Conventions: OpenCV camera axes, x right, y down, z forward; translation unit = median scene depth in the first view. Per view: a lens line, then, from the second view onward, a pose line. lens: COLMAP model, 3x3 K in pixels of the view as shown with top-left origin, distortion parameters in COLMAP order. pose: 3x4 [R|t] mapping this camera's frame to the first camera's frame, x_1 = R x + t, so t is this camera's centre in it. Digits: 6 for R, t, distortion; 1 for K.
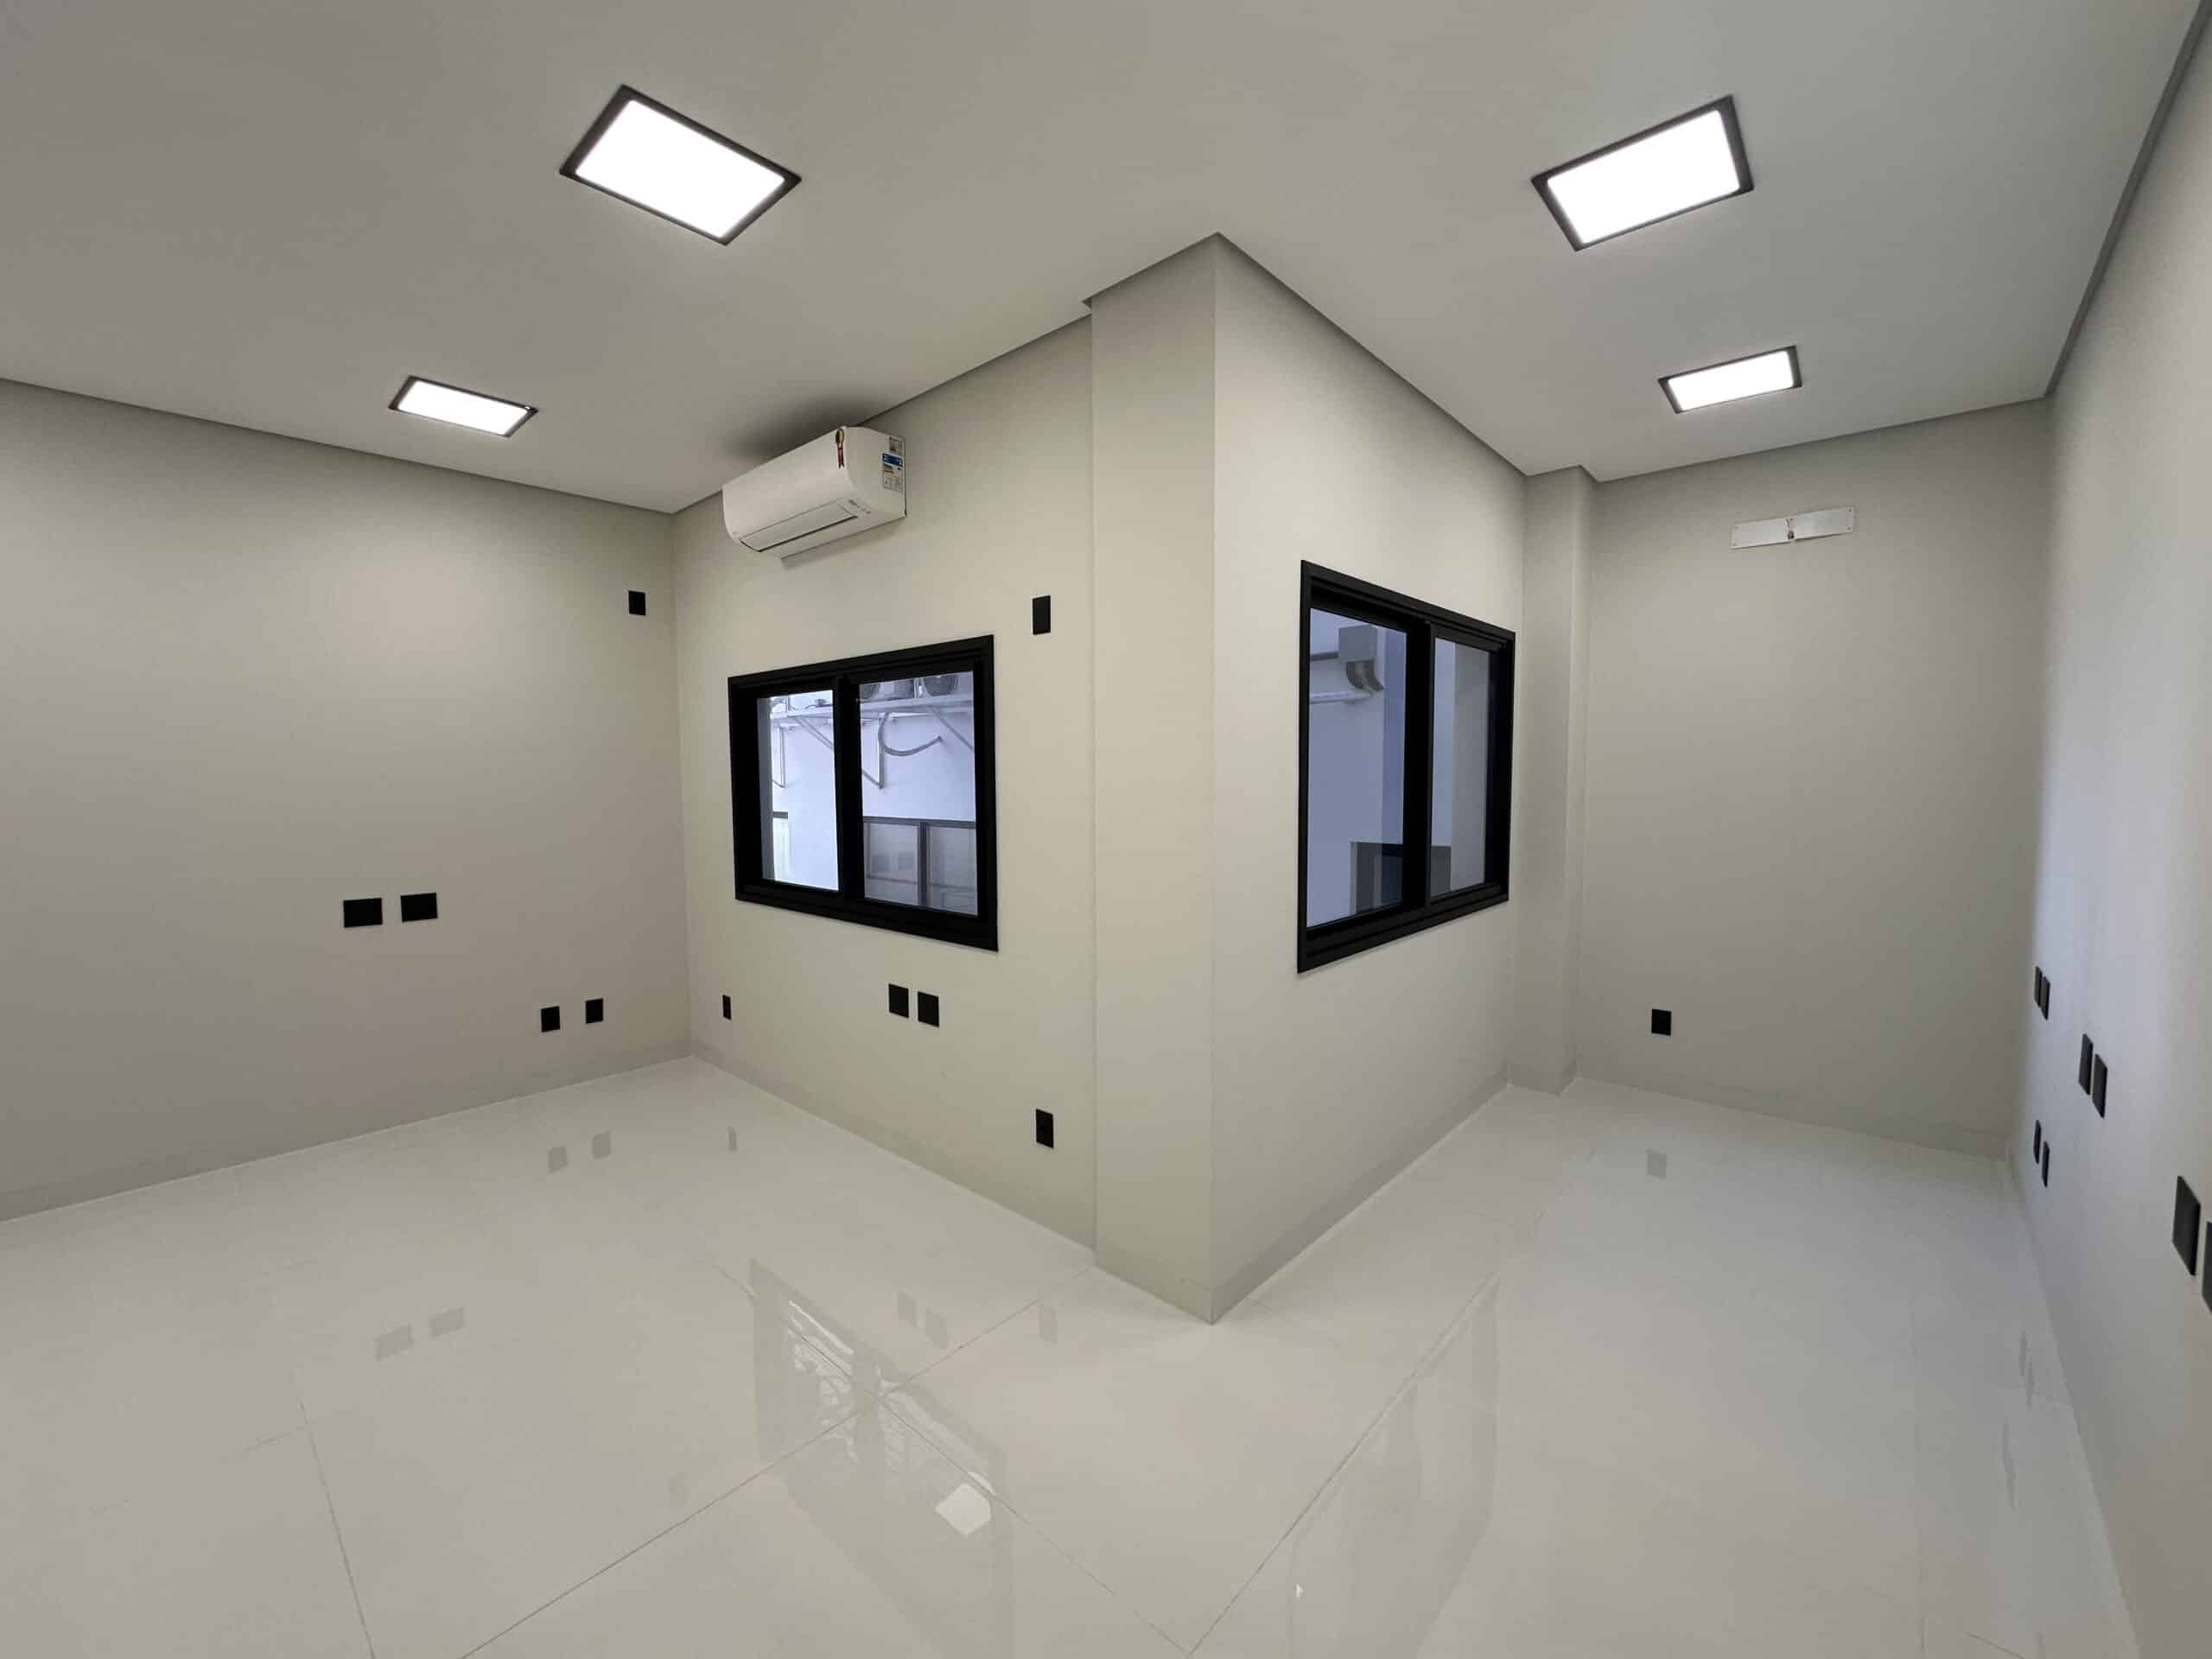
lens RADIAL K [[881.7, 0, 1108.3], [0, 881.7, 832.2], [0, 0, 1]] dist [-0.002566, 0.000439]
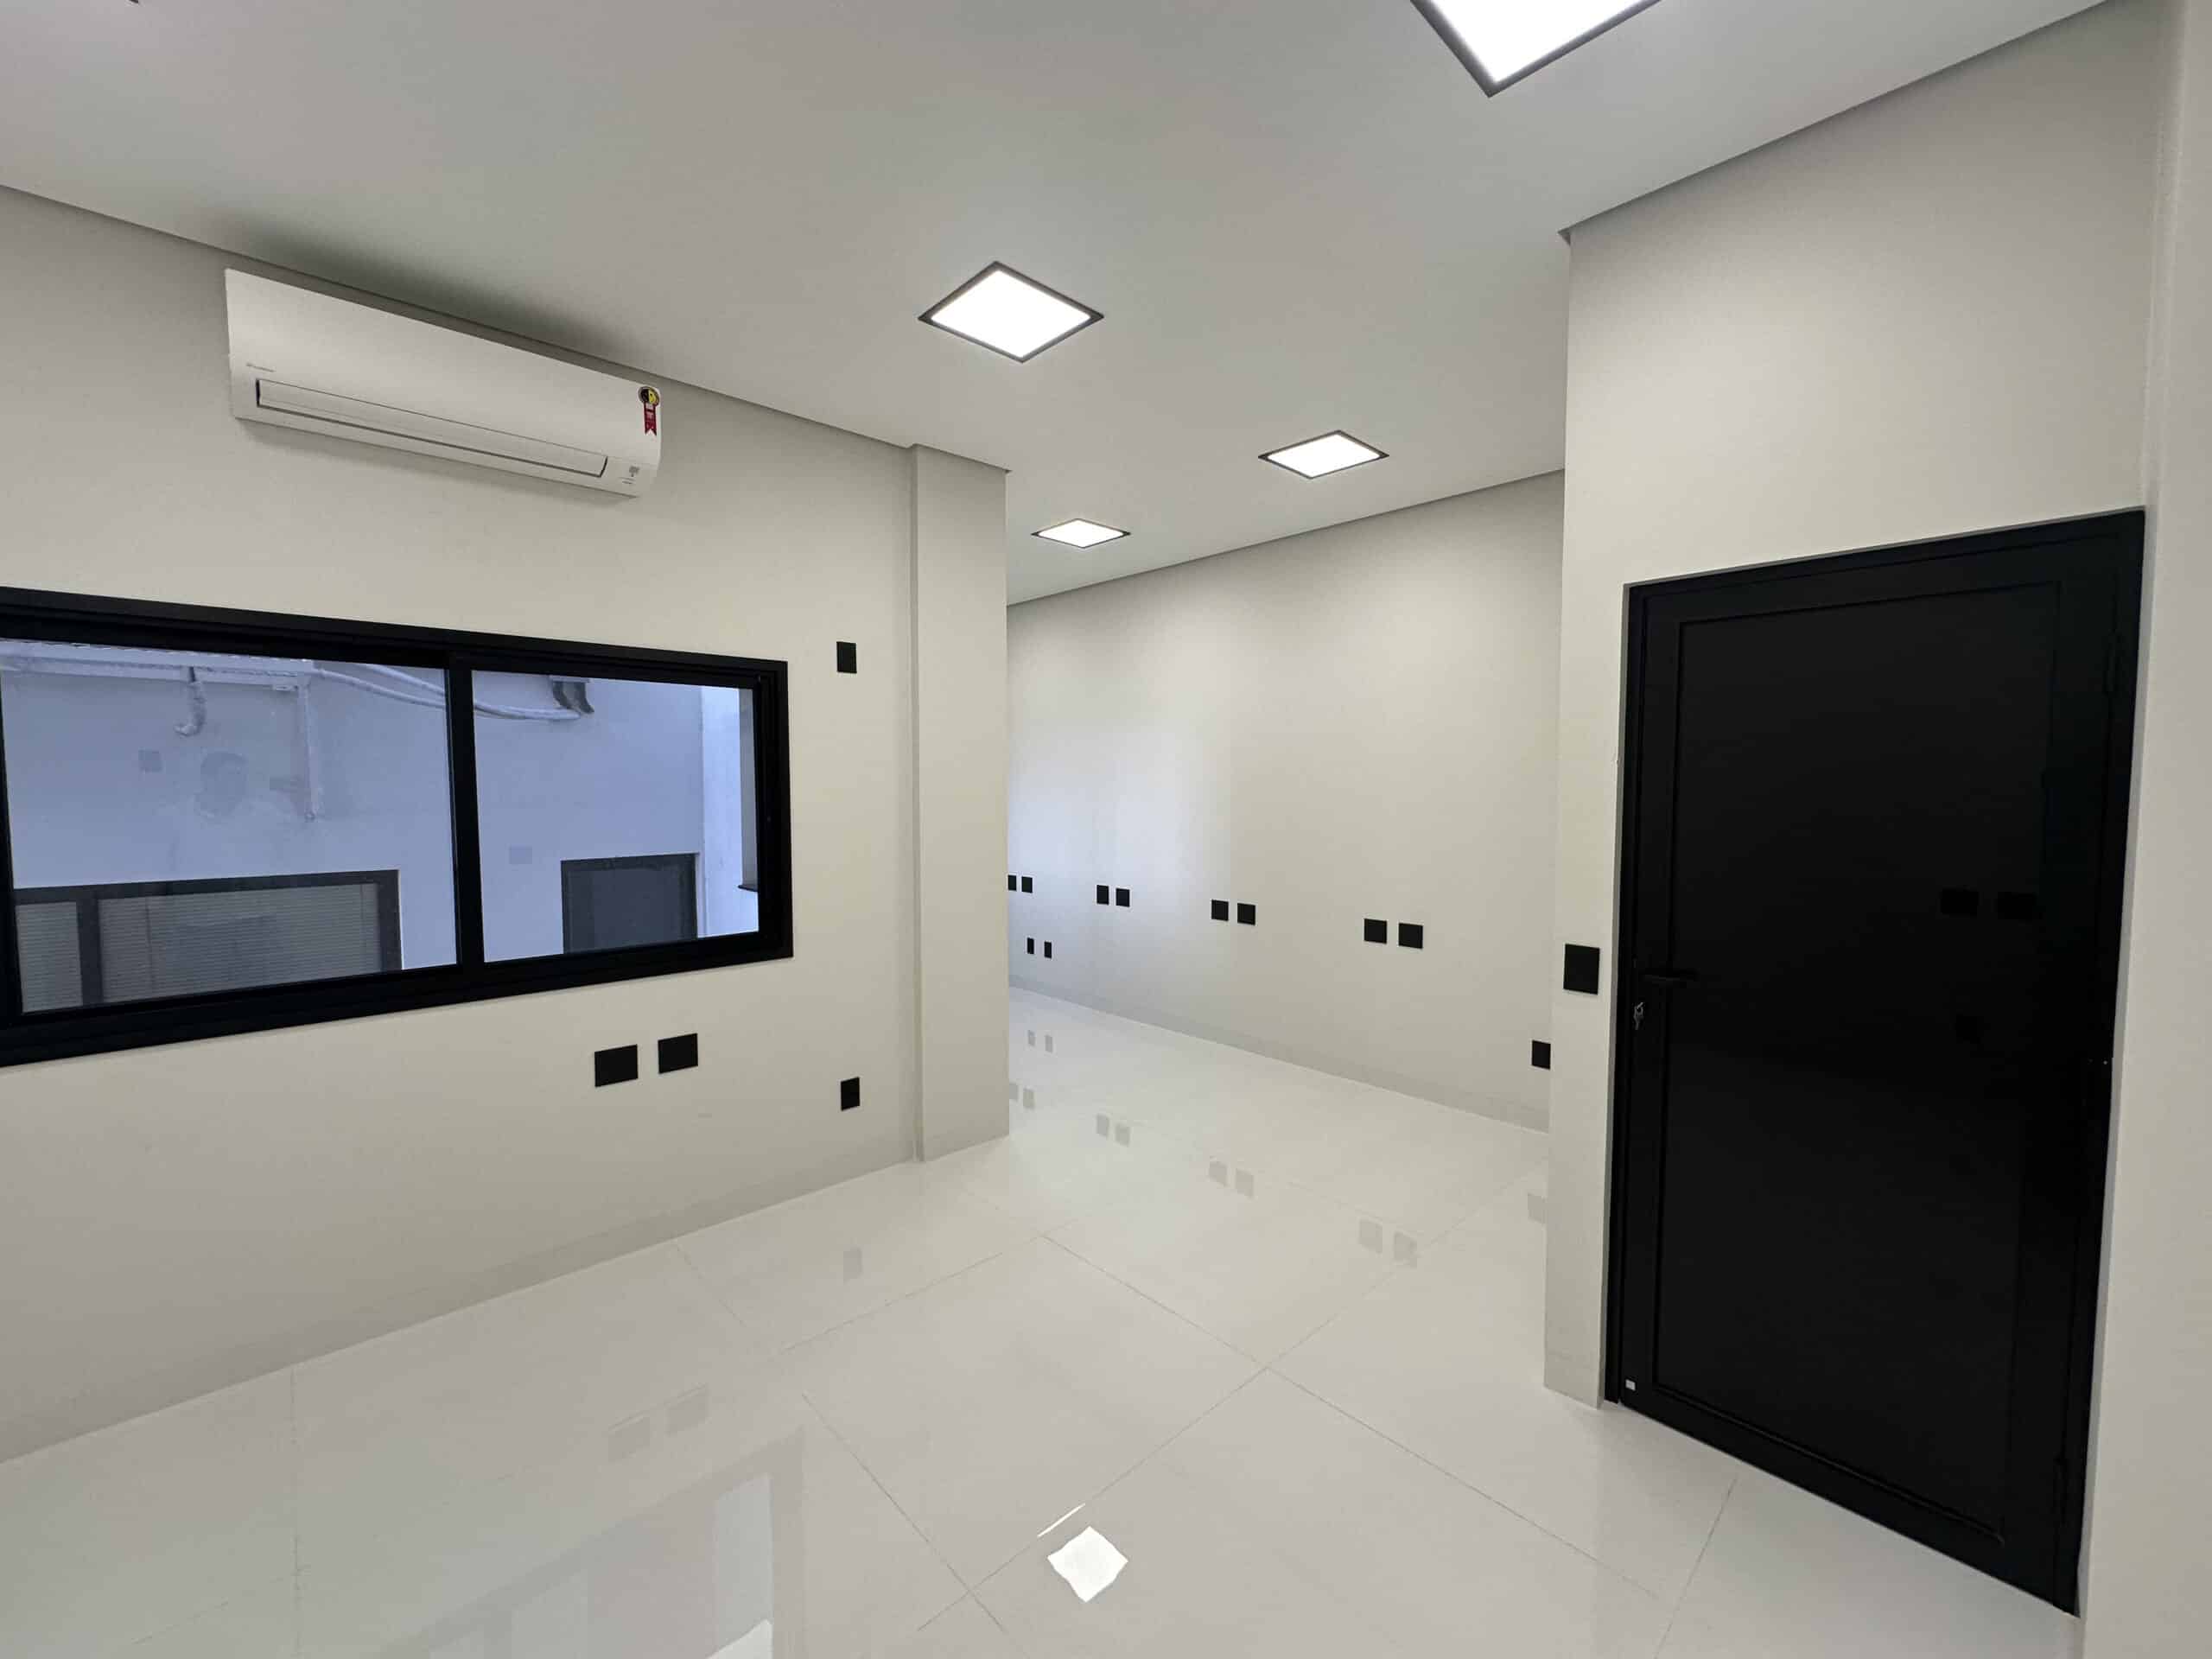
lens RADIAL K [[881.7, 0, 1108.3], [0, 881.7, 832.2], [0, 0, 1]] dist [-0.002566, 0.000439]
pose [[0.077965, -0.047477, 0.995825, -1.111346], [0.071506, 0.996559, 0.041914, -0.031300], [-0.994388, 0.067940, 0.081091, 0.505105]]
